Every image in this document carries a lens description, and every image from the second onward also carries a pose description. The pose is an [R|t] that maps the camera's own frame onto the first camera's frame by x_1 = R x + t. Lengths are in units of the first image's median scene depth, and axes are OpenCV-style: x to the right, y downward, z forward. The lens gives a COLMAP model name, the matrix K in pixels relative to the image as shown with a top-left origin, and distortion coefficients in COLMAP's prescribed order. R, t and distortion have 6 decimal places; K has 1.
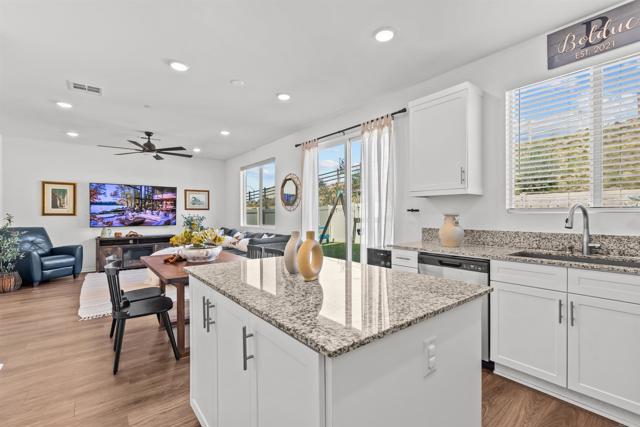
lens RADIAL K [[288.3, 0, 325.3], [0, 288.3, 215.4], [0, 0, 1]] dist [0.002912, -0.001961]
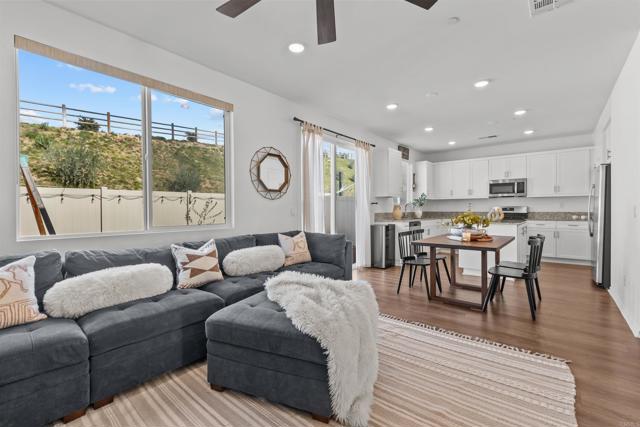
lens RADIAL K [[288.3, 0, 322.7], [0, 288.3, 214.0], [0, 0, 1]] dist [0.002912, -0.001961]
pose [[-0.201162, -0.010575, 0.979501, -0.752762], [0.012149, 0.999838, 0.013289, 0.010700], [-0.979483, 0.014573, -0.201001, 0.908760]]
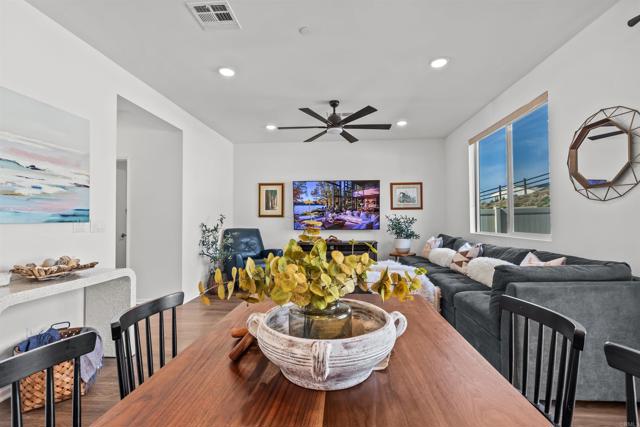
lens RADIAL K [[288.3, 0, 322.4], [0, 288.3, 214.1], [0, 0, 1]] dist [0.002912, -0.001961]
pose [[0.729839, -0.015218, -0.683450, -0.118996], [0.000151, 0.999756, -0.022099, 0.011125], [0.683620, 0.016025, 0.729663, 0.385670]]
